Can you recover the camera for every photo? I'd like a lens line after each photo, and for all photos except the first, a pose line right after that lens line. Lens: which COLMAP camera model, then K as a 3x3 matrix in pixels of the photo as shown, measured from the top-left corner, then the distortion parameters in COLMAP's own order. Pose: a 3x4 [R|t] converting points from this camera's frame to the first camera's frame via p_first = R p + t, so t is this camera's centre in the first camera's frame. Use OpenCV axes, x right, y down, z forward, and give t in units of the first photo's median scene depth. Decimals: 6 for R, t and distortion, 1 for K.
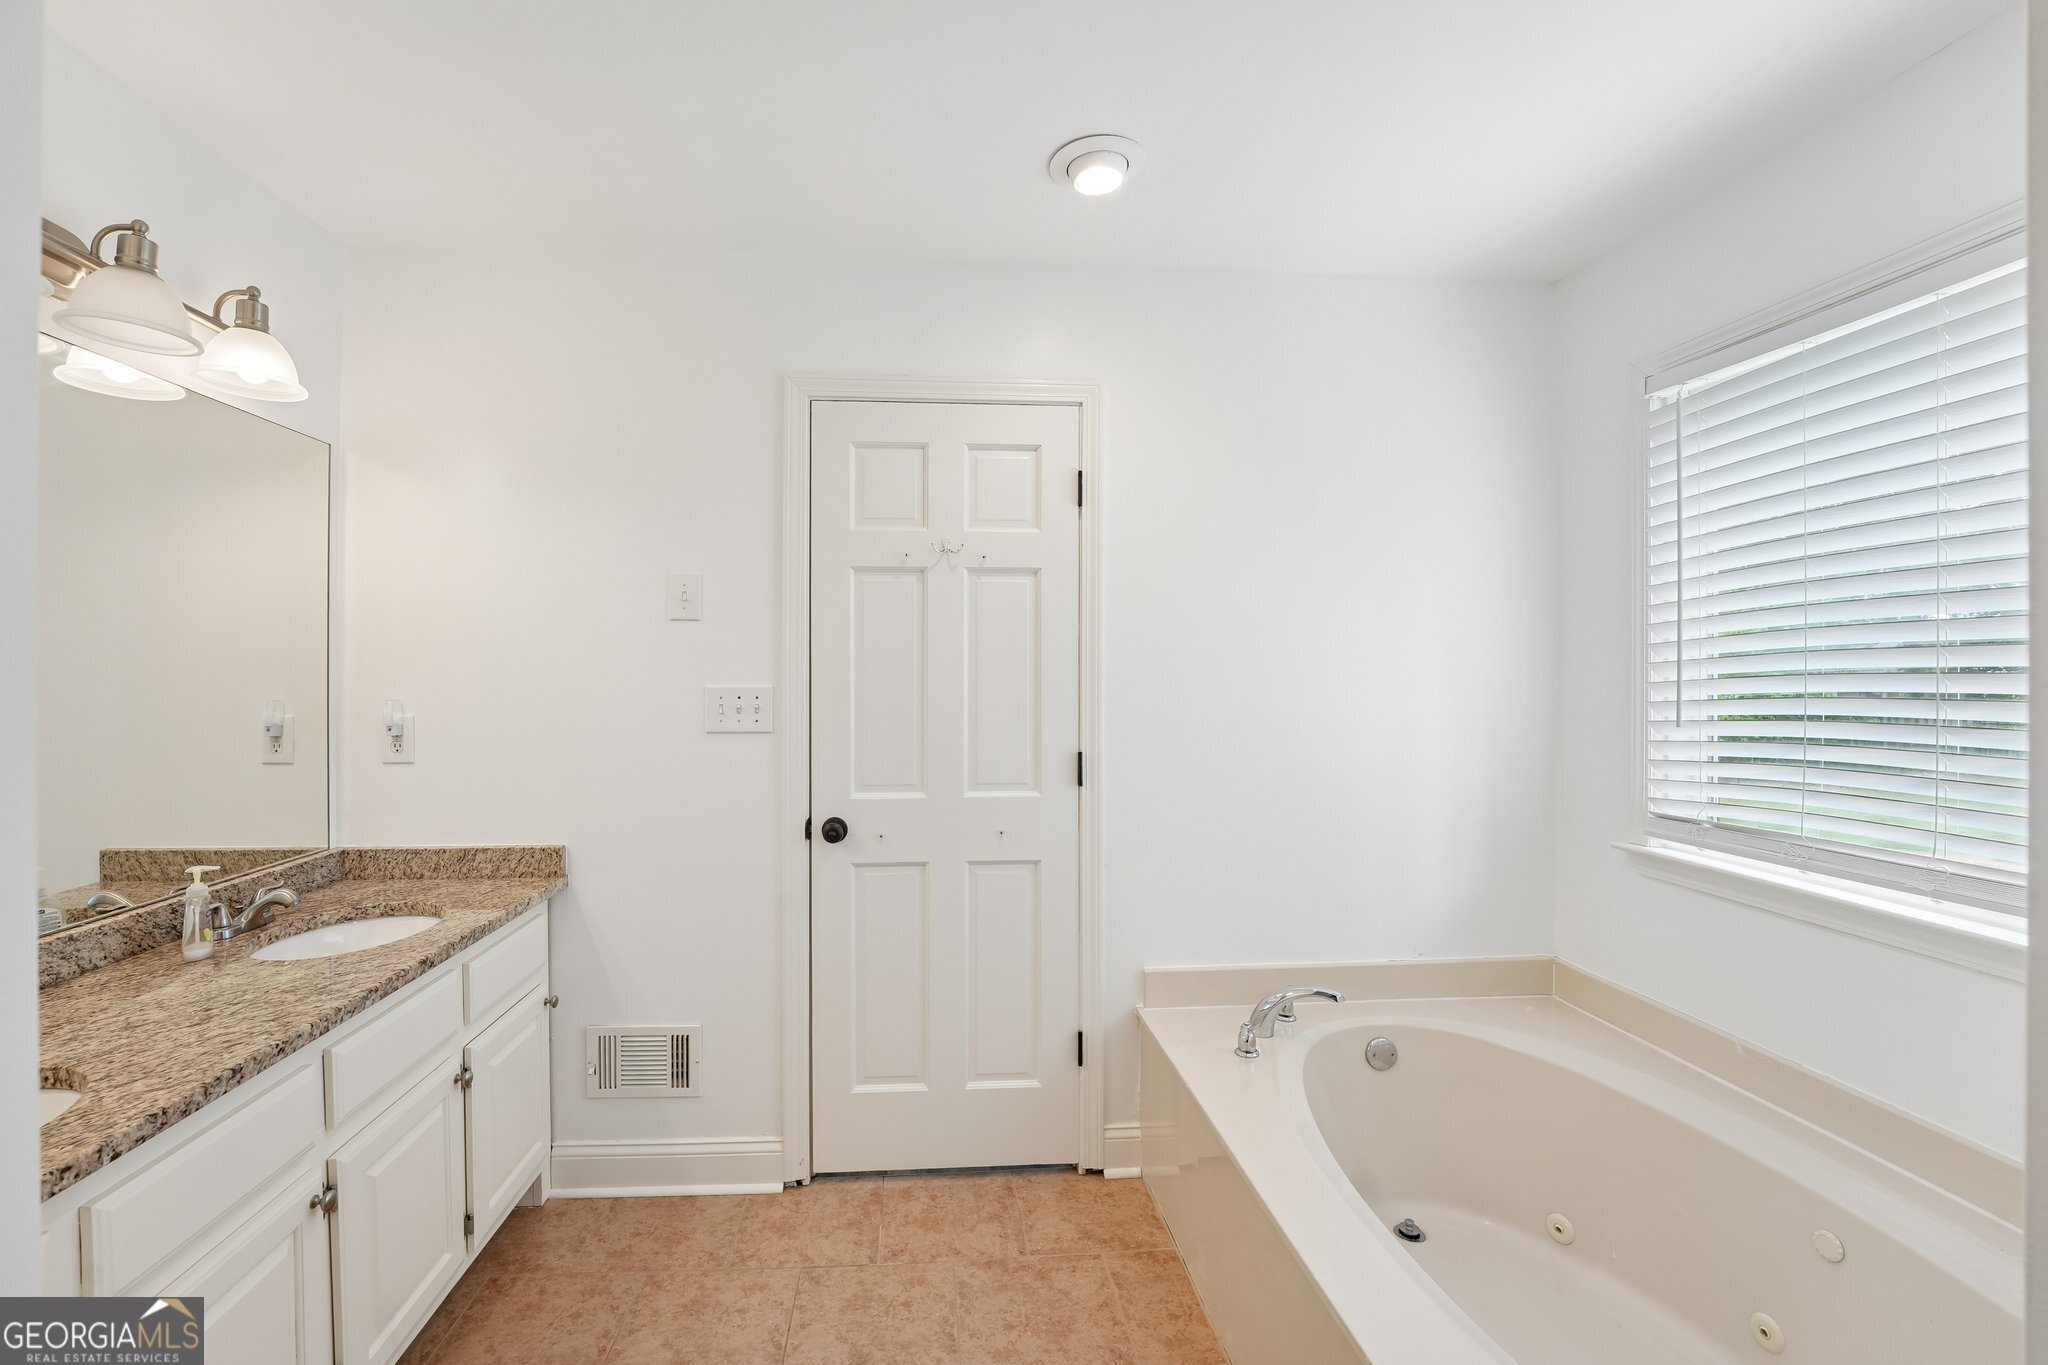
lens RADIAL K [[839.9, 0, 1010.8], [0, 839.9, 687.8], [0, 0, 1]] dist [-0.021155, -0.000037]
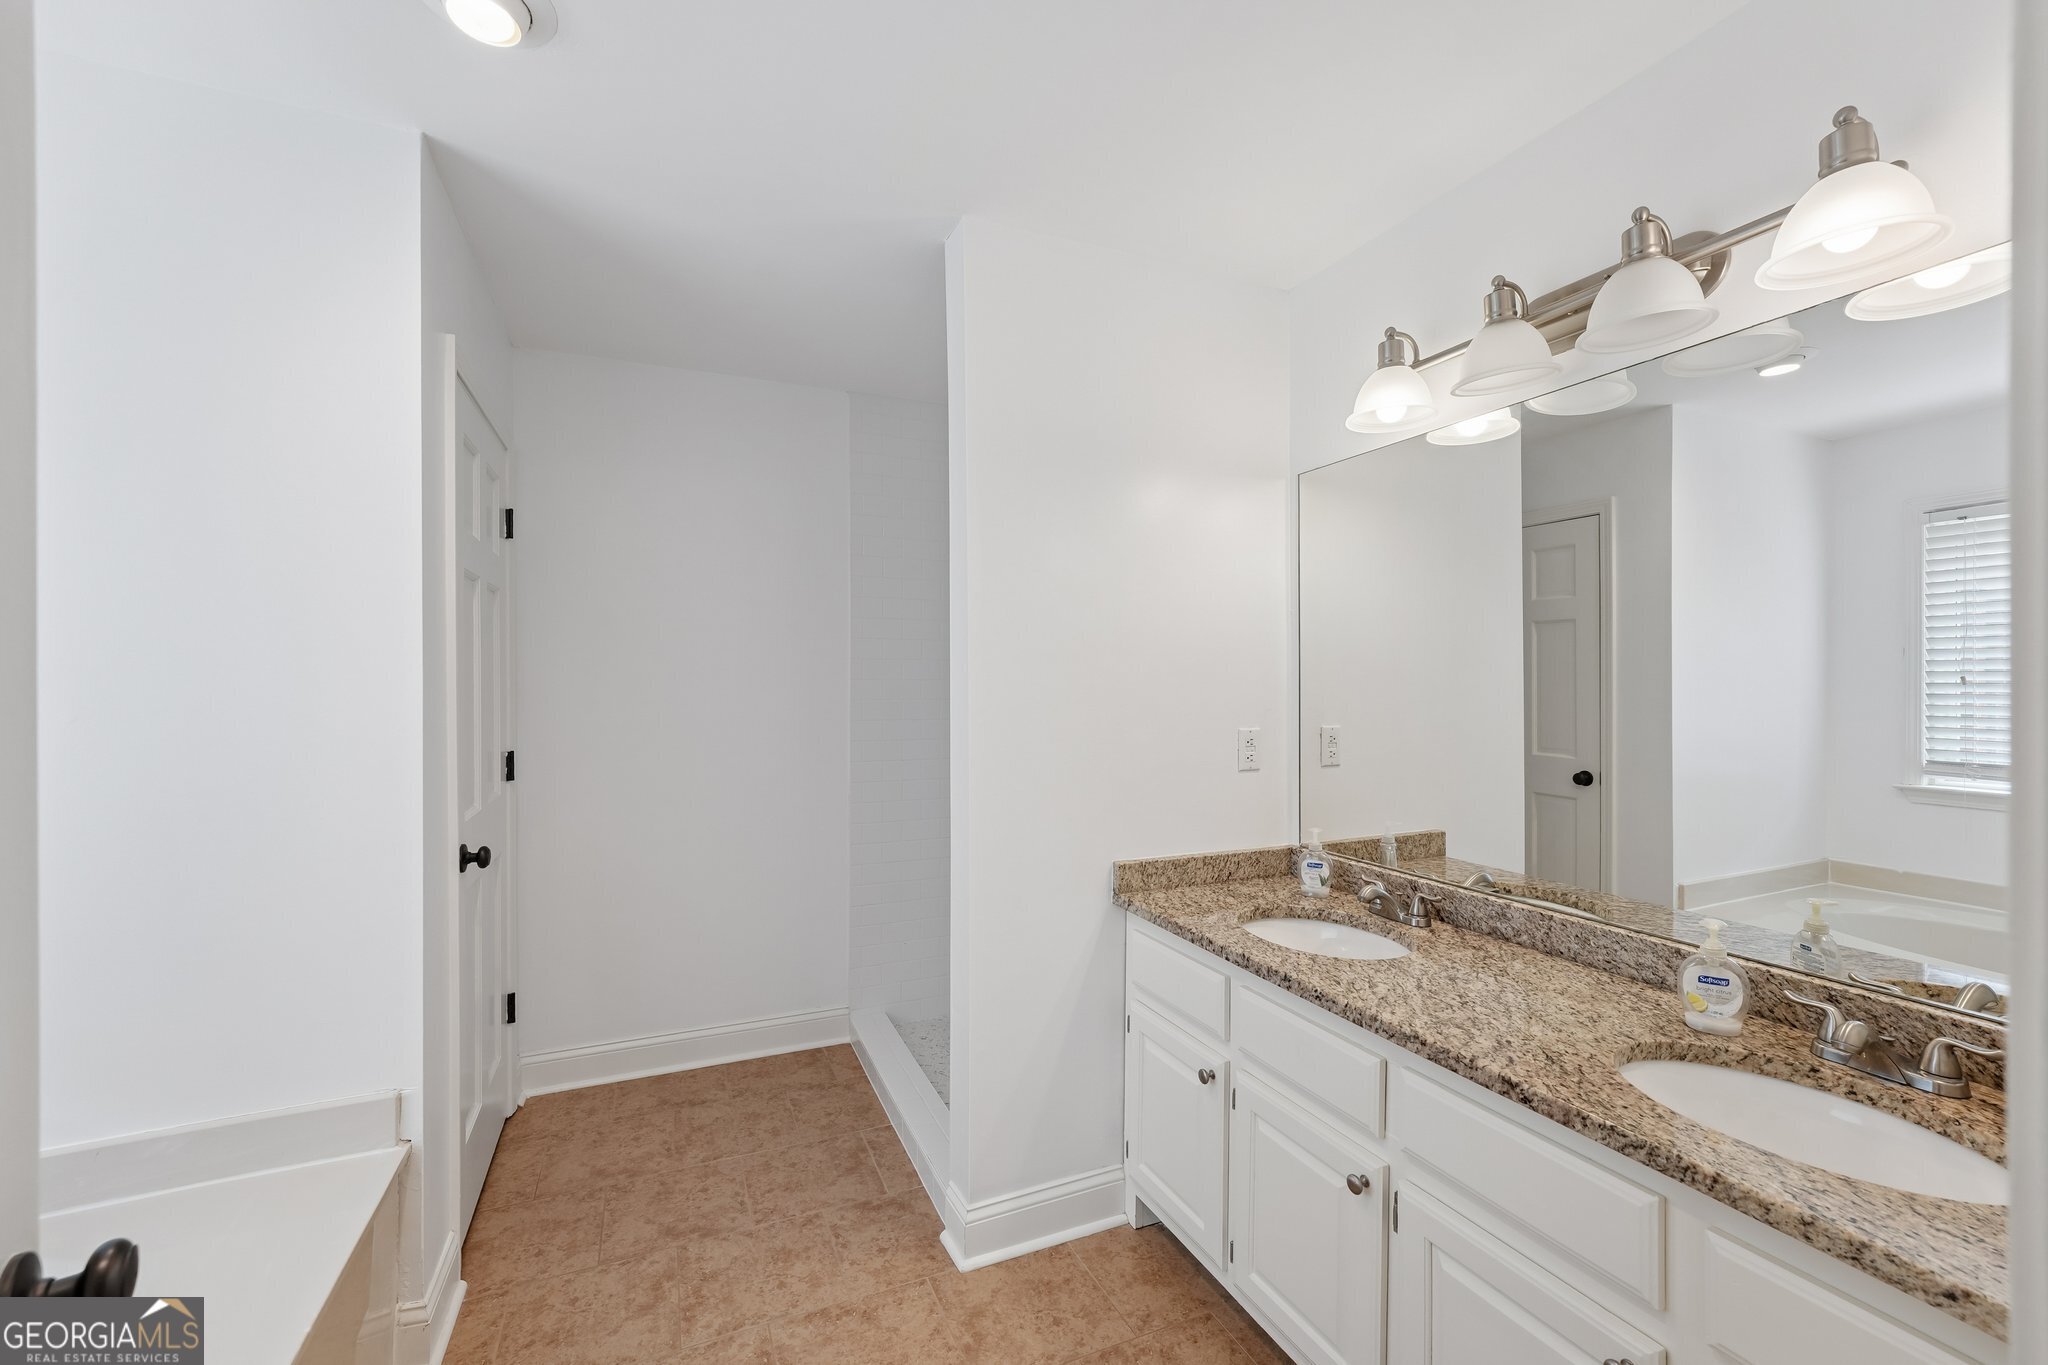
lens RADIAL K [[839.9, 0, 1010.8], [0, 839.9, 687.8], [0, 0, 1]] dist [-0.021155, -0.000037]
pose [[-0.966234, 0.015494, -0.257199, -0.112134], [0.012748, 0.999843, 0.012341, -0.043163], [0.257350, 0.008645, -0.966280, 1.901285]]
